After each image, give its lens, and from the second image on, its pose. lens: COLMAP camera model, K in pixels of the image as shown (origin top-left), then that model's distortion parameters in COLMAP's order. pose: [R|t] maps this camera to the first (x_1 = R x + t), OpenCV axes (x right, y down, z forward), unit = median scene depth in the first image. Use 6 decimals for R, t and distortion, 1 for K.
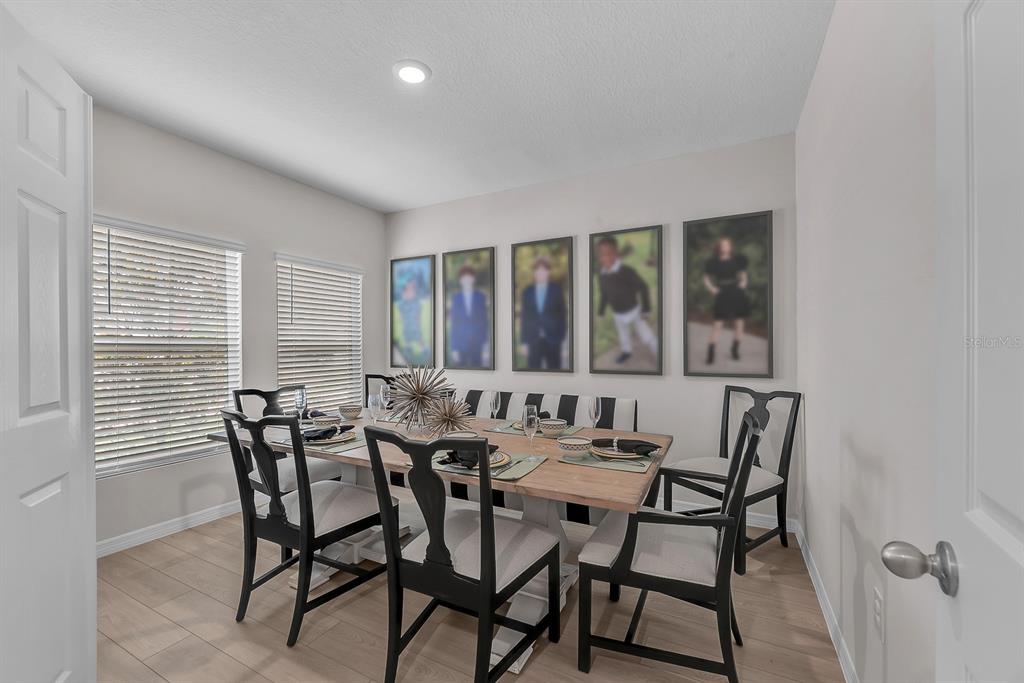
lens RADIAL K [[425.4, 0, 510.9], [0, 425.4, 344.1], [0, 0, 1]] dist [0.000319, 0.000286]
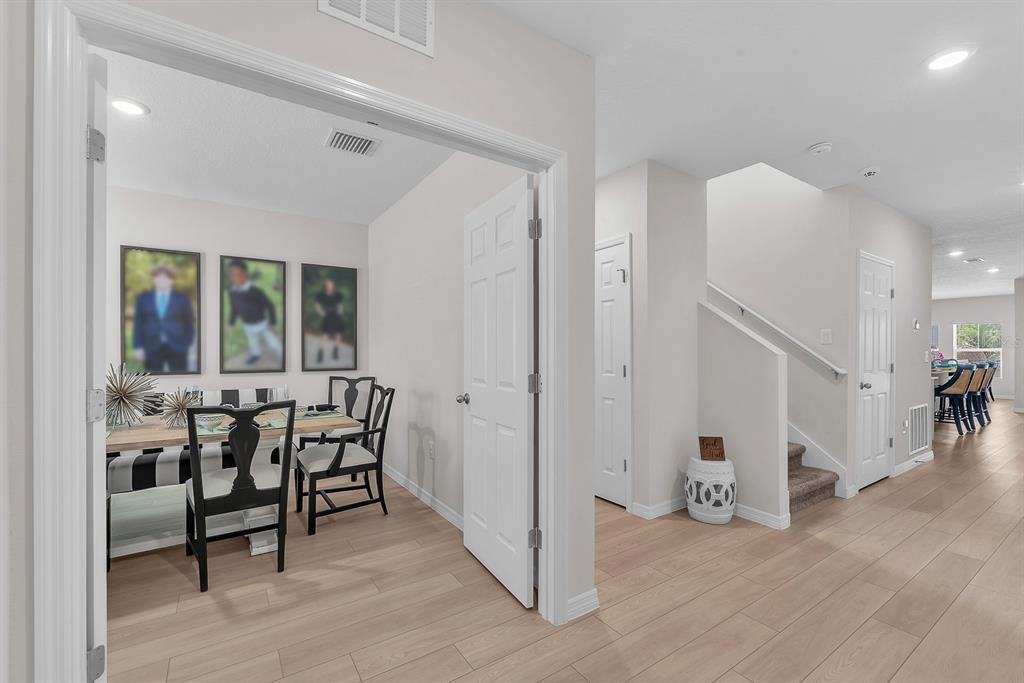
lens RADIAL K [[425.4, 0, 516.4], [0, 425.4, 345.6], [0, 0, 1]] dist [0.000319, 0.000286]
pose [[0.466816, 0.012016, 0.884273, -0.495737], [-0.003881, 0.999926, -0.011539, 0.001538], [-0.884346, 0.001955, 0.466828, -0.285942]]
